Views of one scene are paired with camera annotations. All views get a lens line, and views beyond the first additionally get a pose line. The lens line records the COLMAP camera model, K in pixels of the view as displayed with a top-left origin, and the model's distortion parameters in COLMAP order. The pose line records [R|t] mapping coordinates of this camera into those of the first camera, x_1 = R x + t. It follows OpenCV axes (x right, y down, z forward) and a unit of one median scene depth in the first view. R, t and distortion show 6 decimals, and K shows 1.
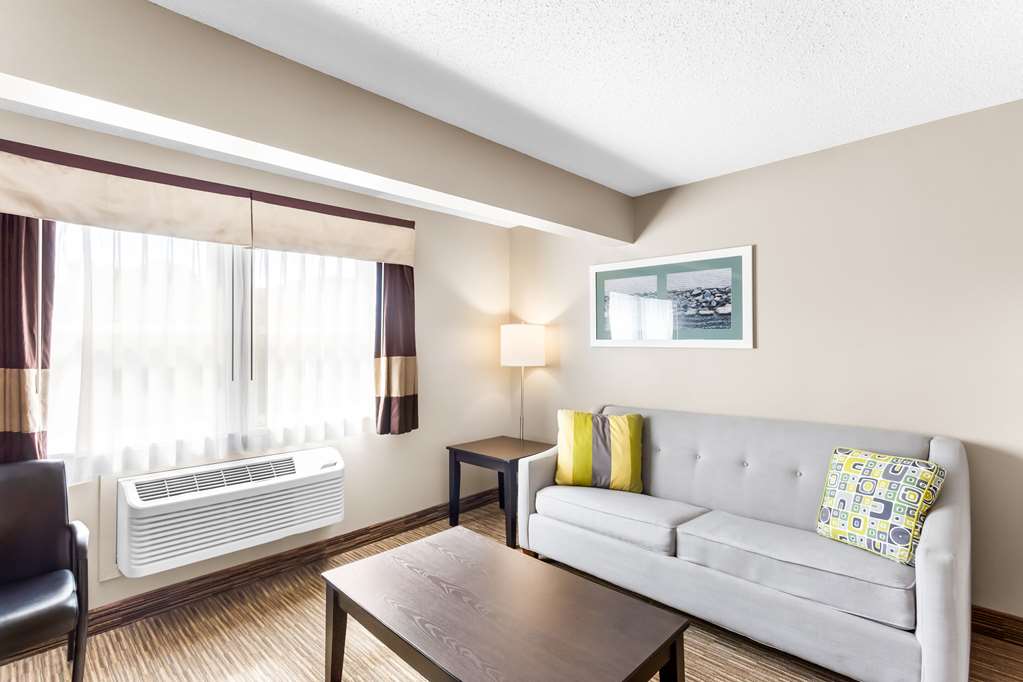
lens RADIAL K [[493.1, 0, 508.7], [0, 493.1, 335.9], [0, 0, 1]] dist [0.007041, 0.001058]
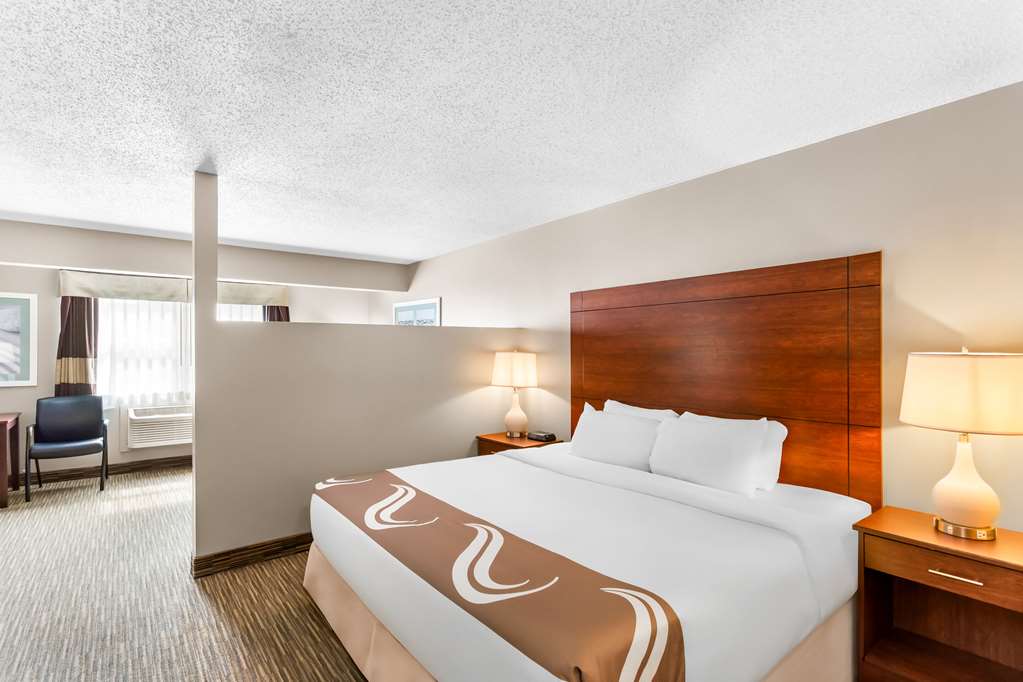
lens RADIAL K [[493.1, 0, 515.0], [0, 493.1, 347.6], [0, 0, 1]] dist [0.007041, 0.001058]
pose [[0.991630, 0.004303, -0.129041, 1.285568], [-0.002170, 0.999859, 0.016668, -0.029781], [0.129094, -0.016249, 0.991499, -1.035621]]
